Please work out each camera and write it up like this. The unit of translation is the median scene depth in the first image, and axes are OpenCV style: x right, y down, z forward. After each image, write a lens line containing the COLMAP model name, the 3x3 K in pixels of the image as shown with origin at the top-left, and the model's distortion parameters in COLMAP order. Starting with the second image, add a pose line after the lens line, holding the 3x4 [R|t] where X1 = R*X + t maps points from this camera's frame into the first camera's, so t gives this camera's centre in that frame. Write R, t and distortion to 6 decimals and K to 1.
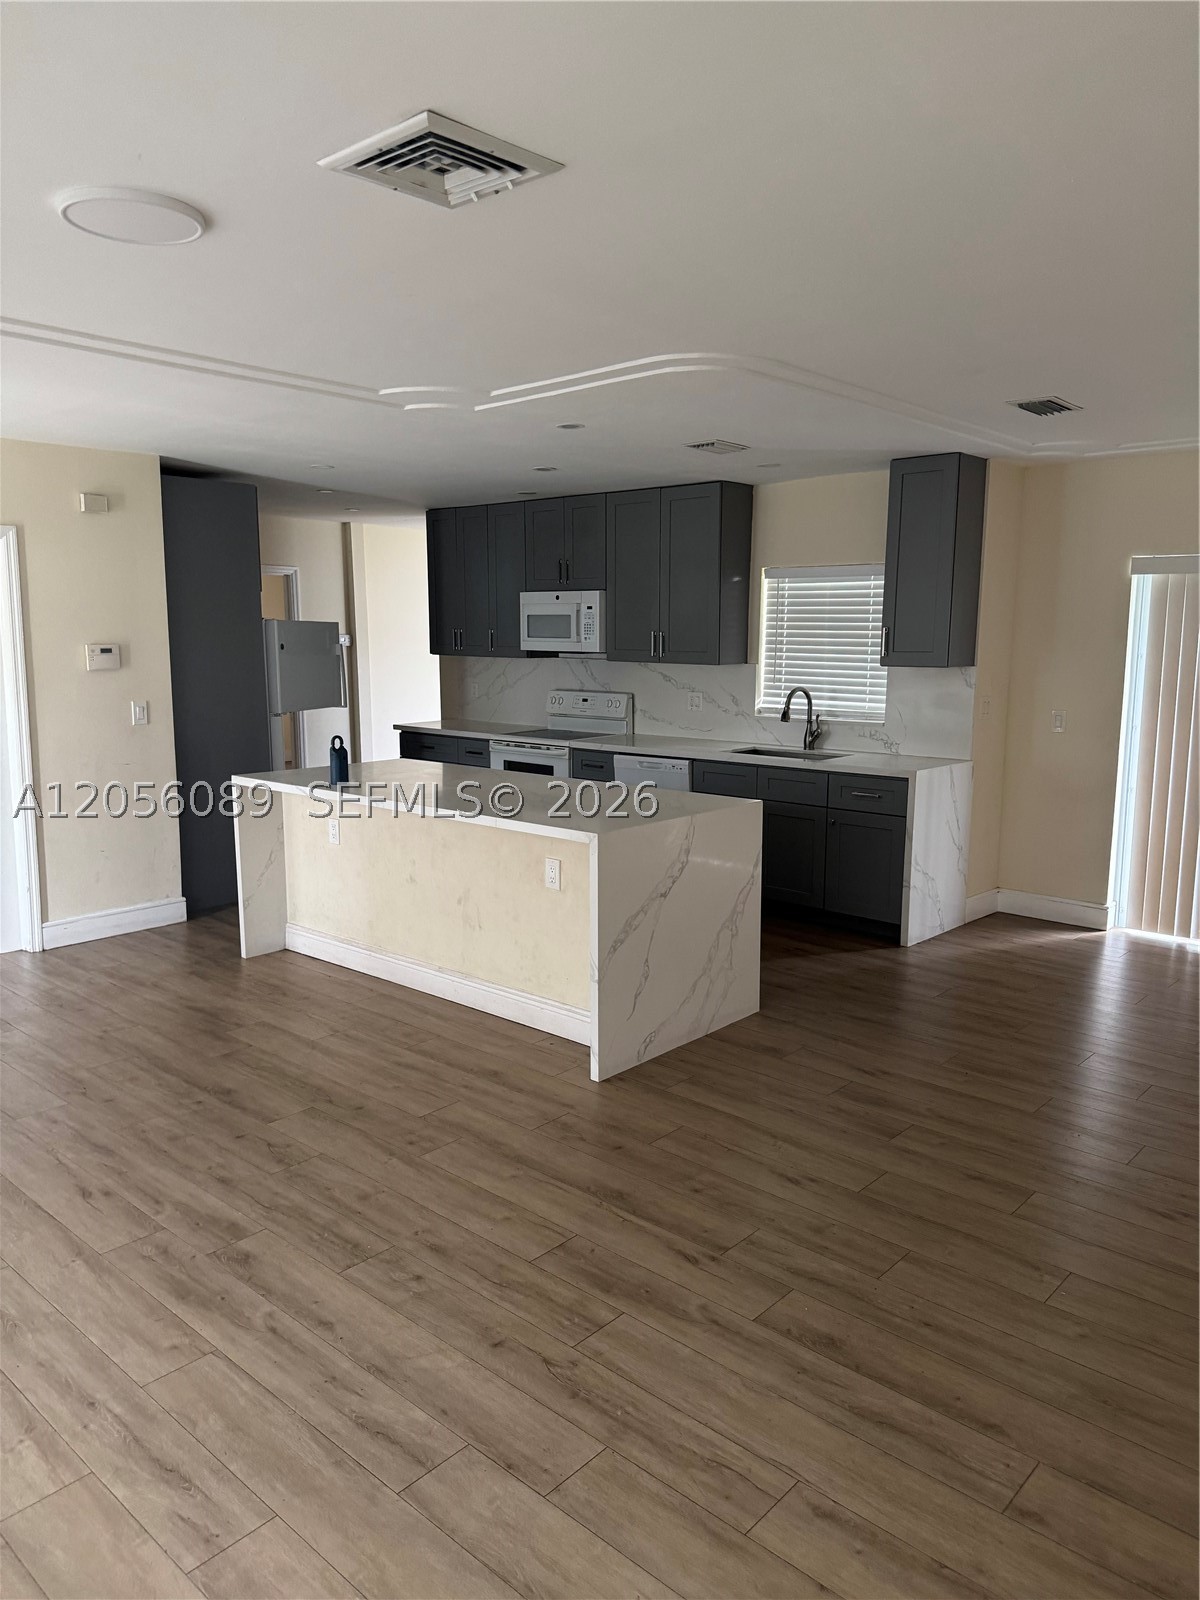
lens RADIAL K [[1148.5, 0, 681.8], [0, 1148.5, 838.0], [0, 0, 1]] dist [0.162736, -0.250914]
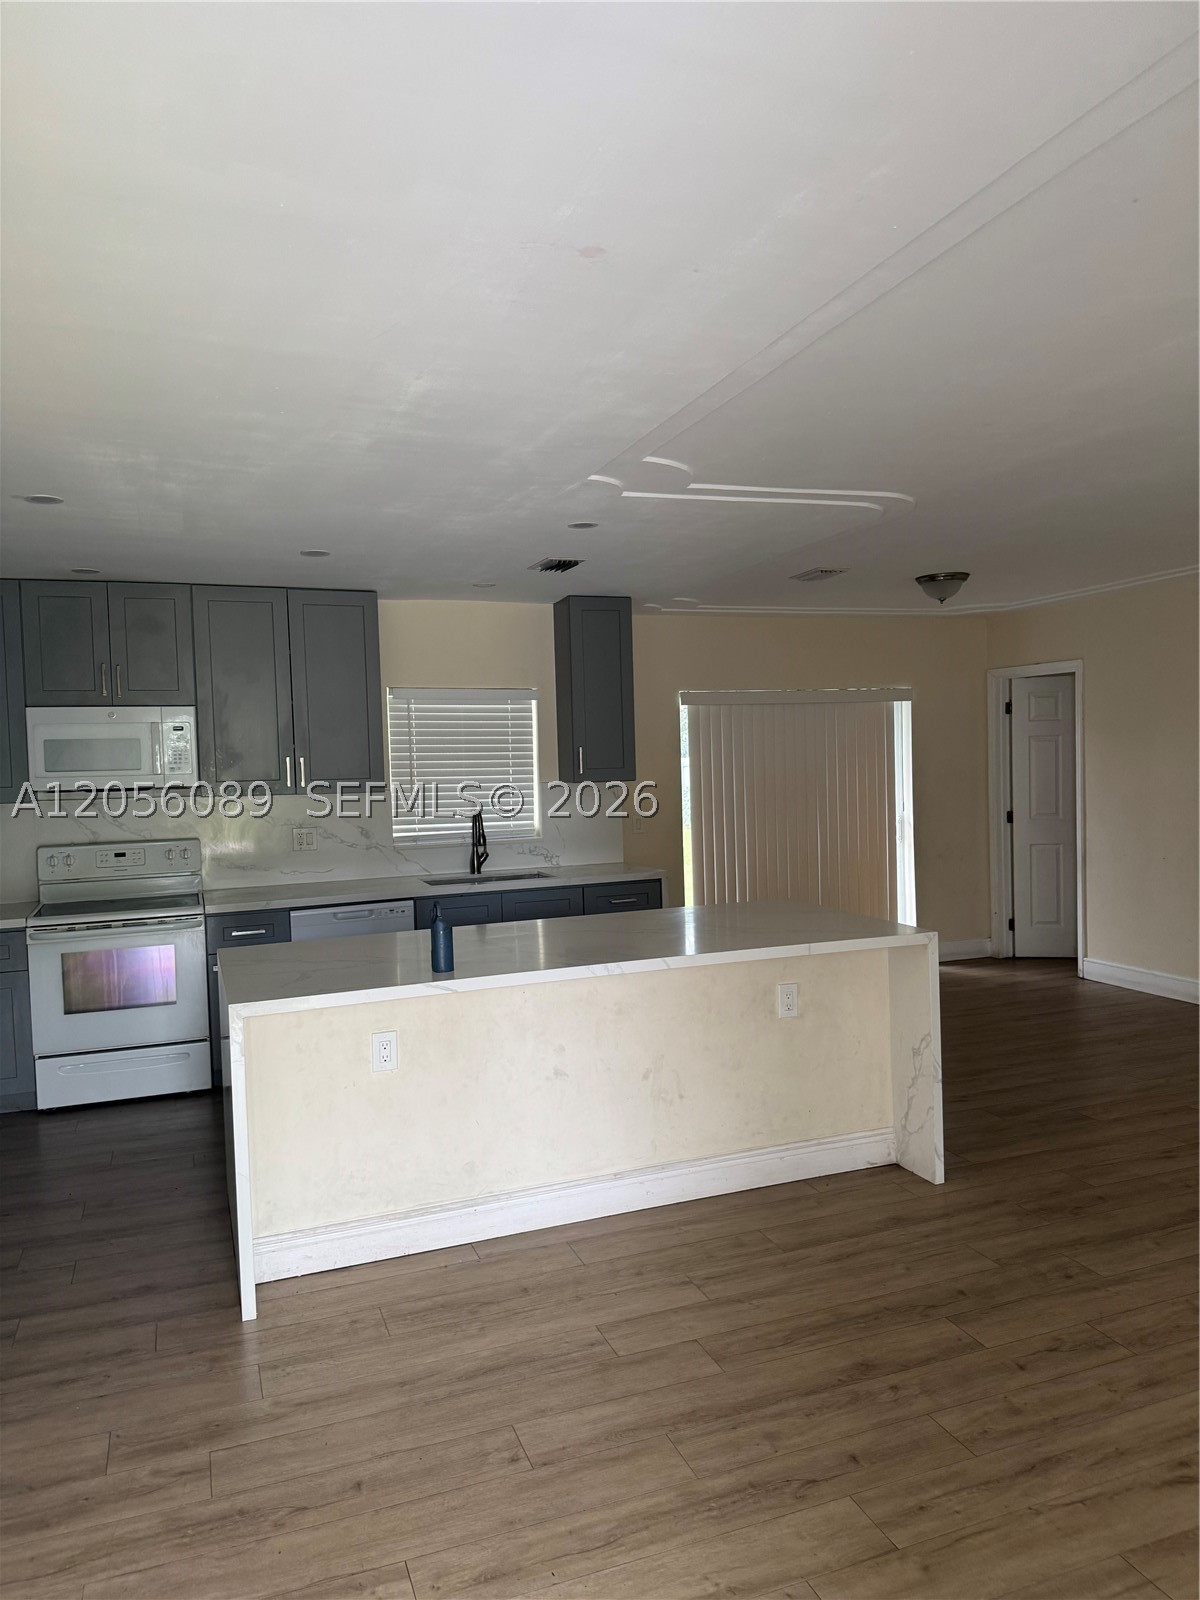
lens RADIAL K [[1119.7, 0, 594.8], [0, 1119.7, 801.4], [0, 0, 1]] dist [0.008799, -0.016582]
pose [[0.463907, -0.048880, 0.884534, -0.956476], [0.185404, 0.981722, -0.042987, -0.113112], [-0.866265, 0.183938, 0.464491, 0.690828]]
